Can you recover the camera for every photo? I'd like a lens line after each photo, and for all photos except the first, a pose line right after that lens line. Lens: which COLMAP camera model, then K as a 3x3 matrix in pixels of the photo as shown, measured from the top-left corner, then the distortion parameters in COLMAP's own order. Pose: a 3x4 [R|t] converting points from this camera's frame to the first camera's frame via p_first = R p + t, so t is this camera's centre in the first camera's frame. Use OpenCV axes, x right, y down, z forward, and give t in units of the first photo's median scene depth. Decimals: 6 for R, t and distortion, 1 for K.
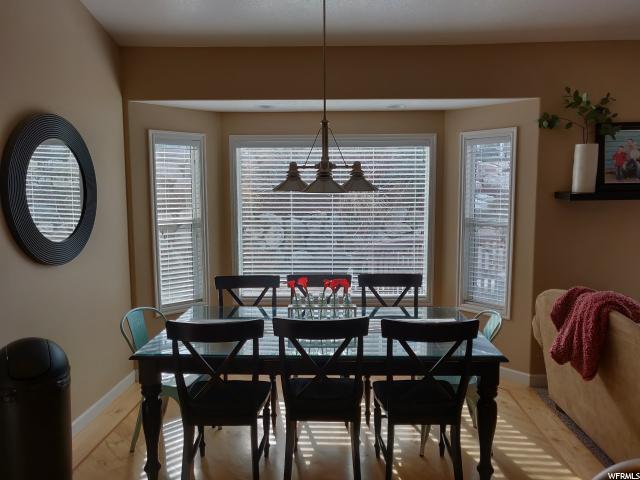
lens RADIAL K [[494.8, 0, 319.8], [0, 494.8, 235.3], [0, 0, 1]] dist [0.019746, 0.039907]
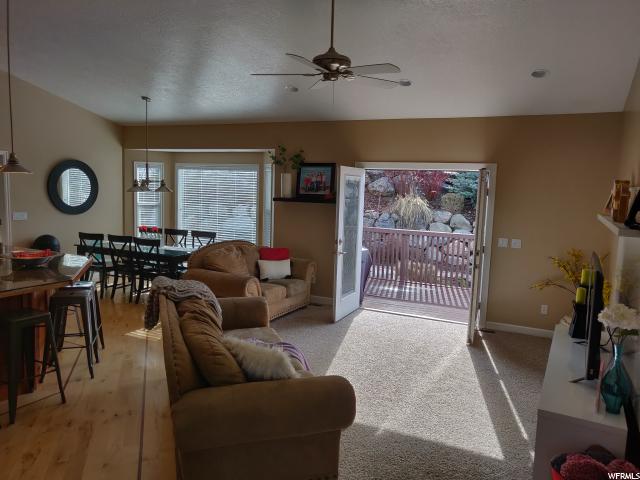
lens RADIAL K [[494.8, 0, 320.6], [0, 494.8, 243.5], [0, 0, 1]] dist [0.019746, 0.039907]
pose [[0.912601, 0.077904, -0.401360, 1.444250], [-0.072922, 0.996953, 0.027699, 0.032298], [0.402295, 0.003990, 0.915501, -0.753166]]
